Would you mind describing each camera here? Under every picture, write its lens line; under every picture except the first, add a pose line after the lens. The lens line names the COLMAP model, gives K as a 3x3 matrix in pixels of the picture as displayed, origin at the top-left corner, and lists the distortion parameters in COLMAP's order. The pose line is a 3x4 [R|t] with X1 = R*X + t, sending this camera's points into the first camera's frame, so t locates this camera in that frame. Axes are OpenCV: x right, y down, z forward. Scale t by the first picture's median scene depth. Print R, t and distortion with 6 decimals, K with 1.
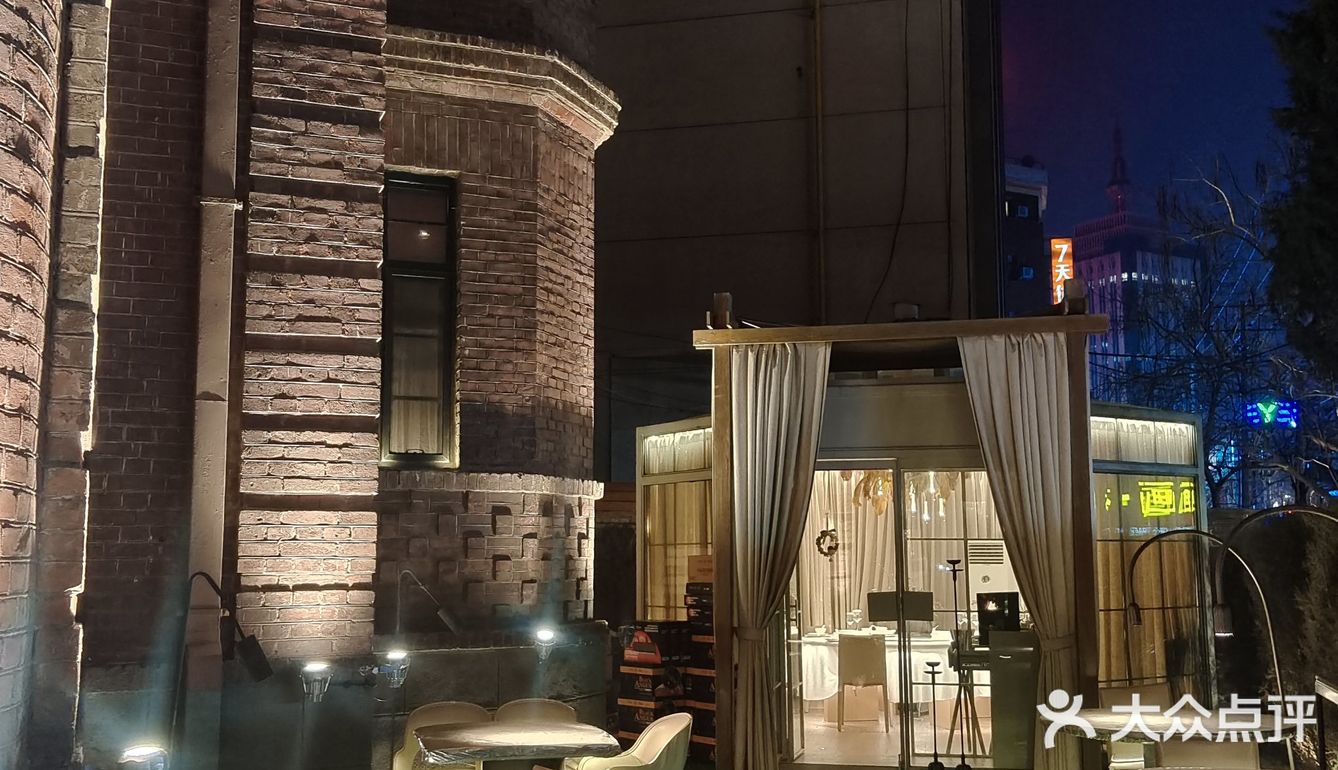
lens RADIAL K [[1427.8, 0, 669.1], [0, 1427.8, 387.8], [0, 0, 1]] dist [0.098165, 0.000000]
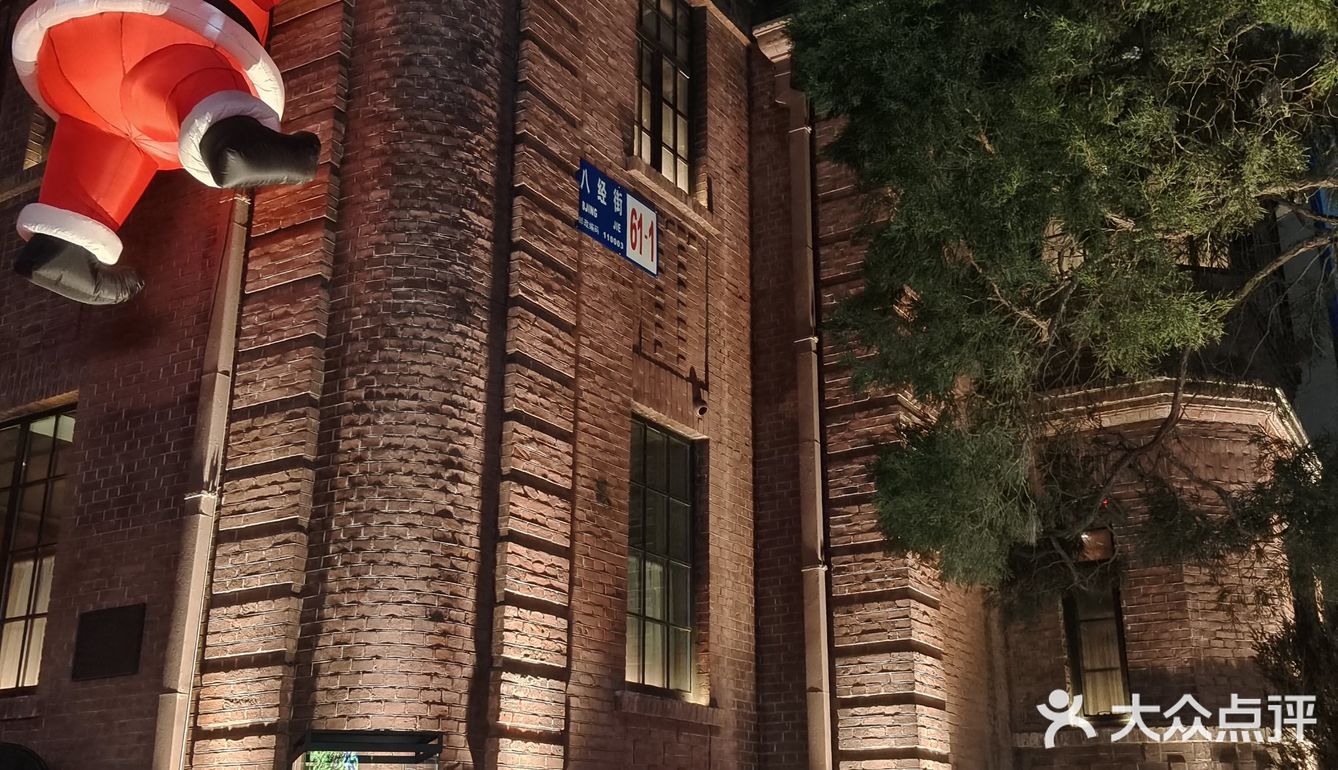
lens RADIAL K [[1427.8, 0, 670.9], [0, 1427.8, 384.8], [0, 0, 1]] dist [0.098165, 0.000000]
pose [[0.574457, -0.259209, -0.776408, 0.901344], [0.103127, 0.963895, -0.245501, 0.053370], [0.812012, 0.060961, 0.580448, -0.093030]]
